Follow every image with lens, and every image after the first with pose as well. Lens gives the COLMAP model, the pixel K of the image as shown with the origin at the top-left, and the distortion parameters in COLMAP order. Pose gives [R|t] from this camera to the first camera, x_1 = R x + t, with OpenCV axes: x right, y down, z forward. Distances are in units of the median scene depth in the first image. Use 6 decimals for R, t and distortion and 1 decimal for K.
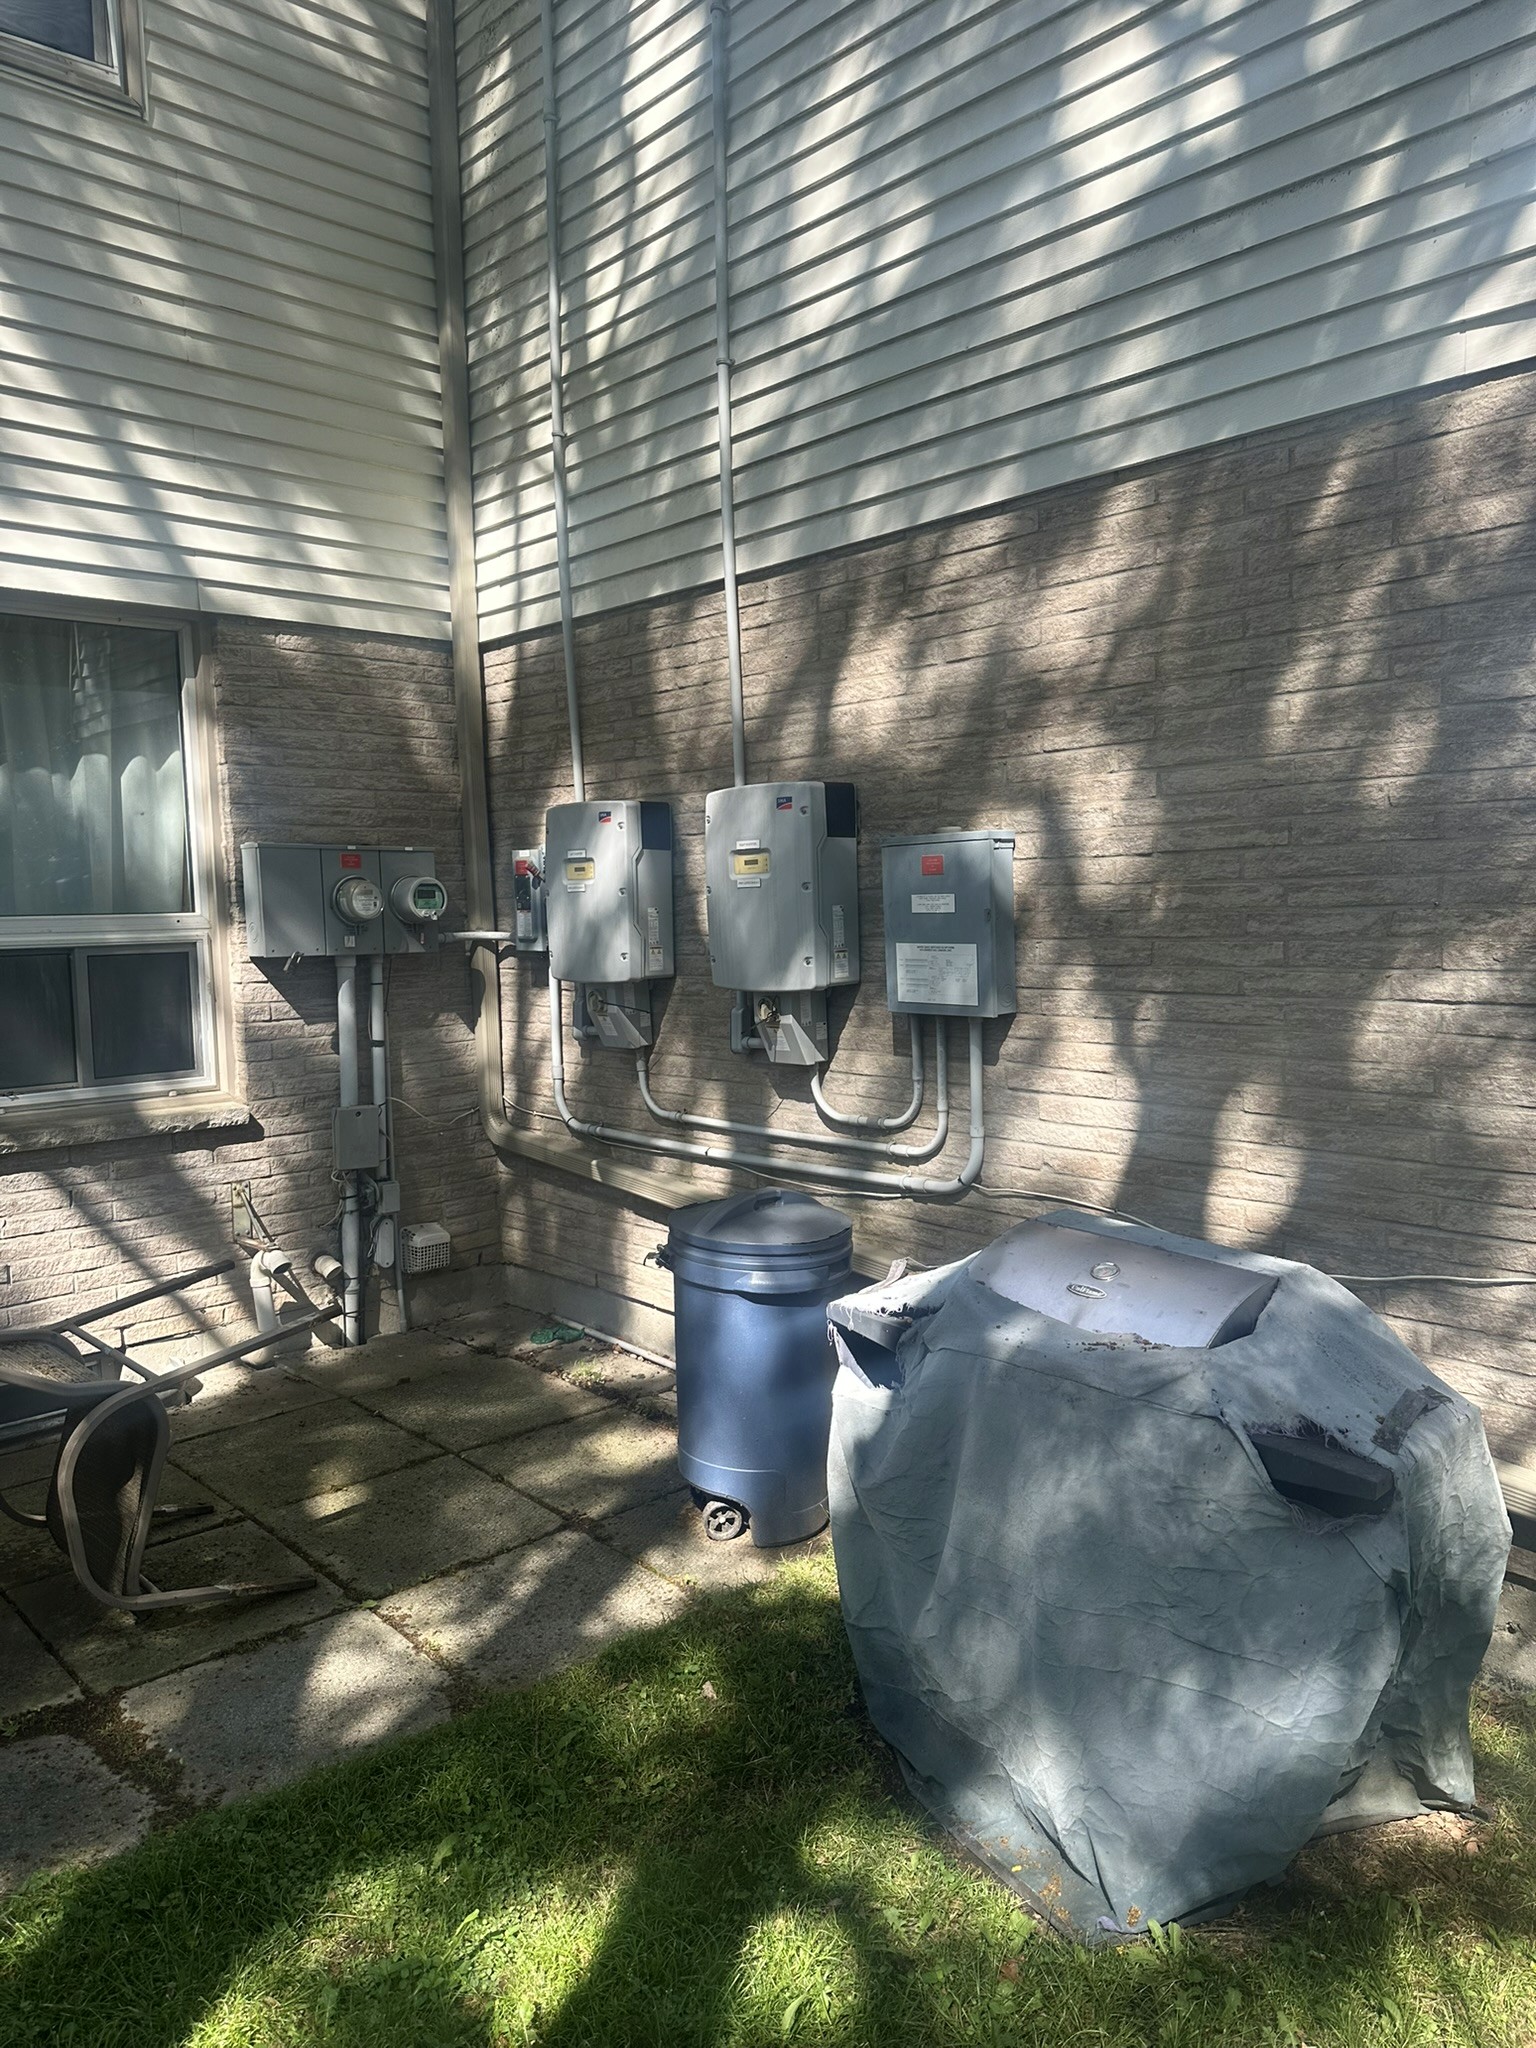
lens RADIAL K [[1446.8, 0, 770.4], [0, 1446.8, 1020.6], [0, 0, 1]] dist [0.005968, 0.000289]
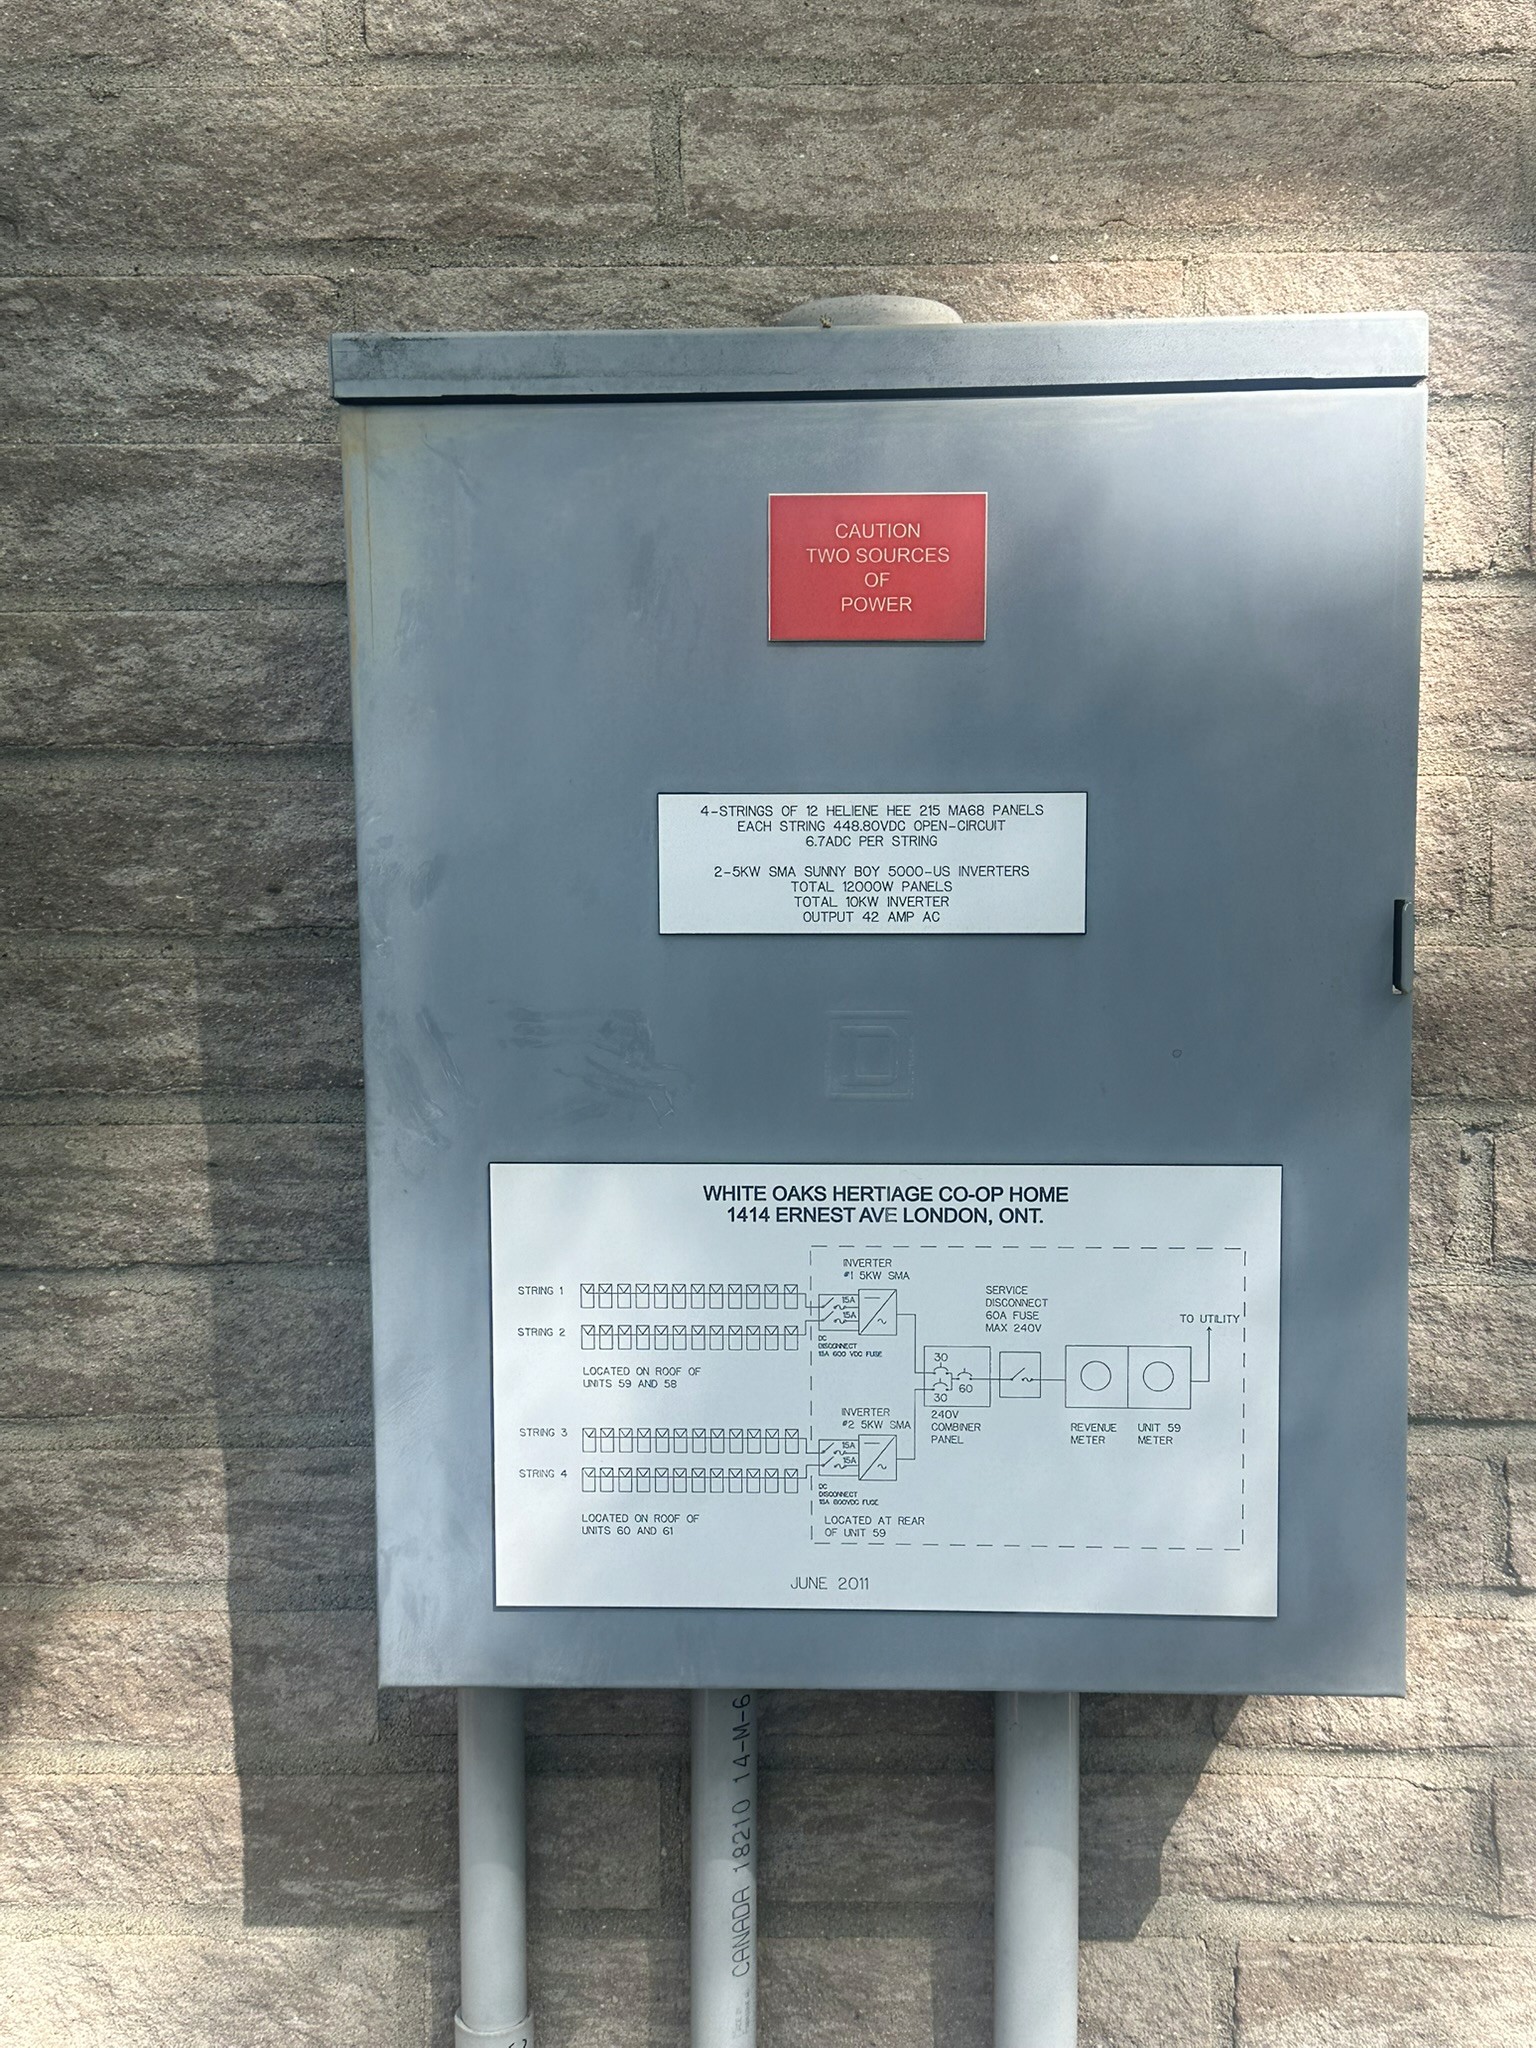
lens RADIAL K [[2390.5, 0, 767.8], [0, 2390.5, 1024.4], [0, 0, 1]] dist [0.006549, 0.000000]
pose [[0.697376, -0.028021, 0.716157, -0.048189], [0.042477, 0.999095, -0.002271, -0.065708], [-0.715445, 0.032004, 0.697935, 0.850619]]
